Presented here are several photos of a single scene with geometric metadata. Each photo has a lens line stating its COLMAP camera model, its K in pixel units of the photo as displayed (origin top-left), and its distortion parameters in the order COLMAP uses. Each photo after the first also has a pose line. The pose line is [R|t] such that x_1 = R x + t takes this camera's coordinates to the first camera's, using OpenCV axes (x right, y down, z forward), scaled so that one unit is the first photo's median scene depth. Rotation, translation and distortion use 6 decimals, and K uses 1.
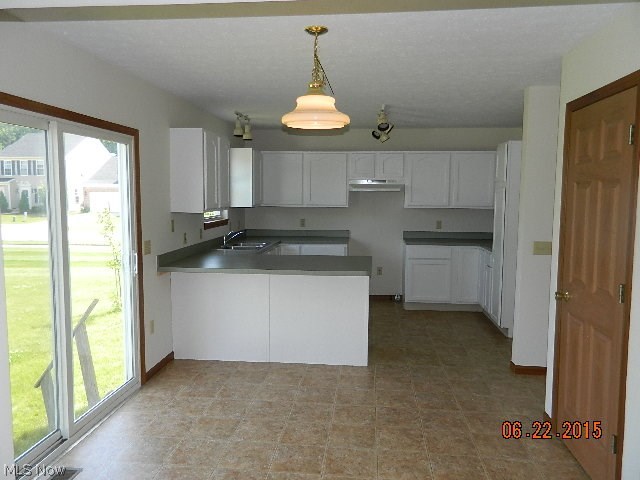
lens RADIAL K [[489.4, 0, 320.0], [0, 489.4, 240.0], [0, 0, 1]] dist [0.003957, 0.000601]
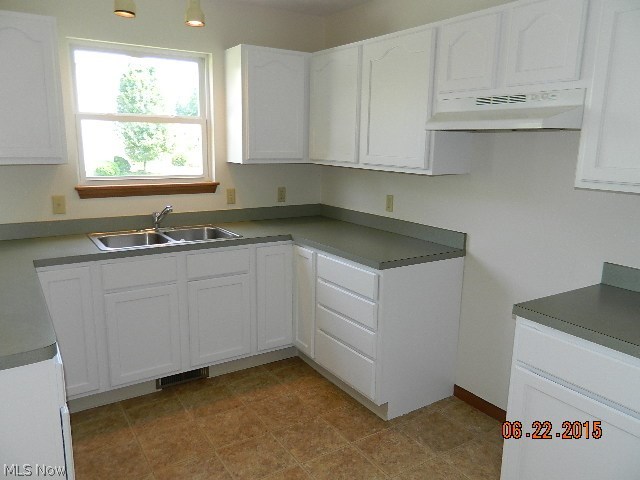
lens RADIAL K [[489.4, 0, 320.0], [0, 489.4, 240.0], [0, 0, 1]] dist [0.003957, 0.000601]
pose [[0.617610, 0.161594, -0.769704, 0.292914], [-0.089520, 0.986748, 0.135331, -0.058266], [0.781373, -0.014678, 0.623892, 0.665352]]
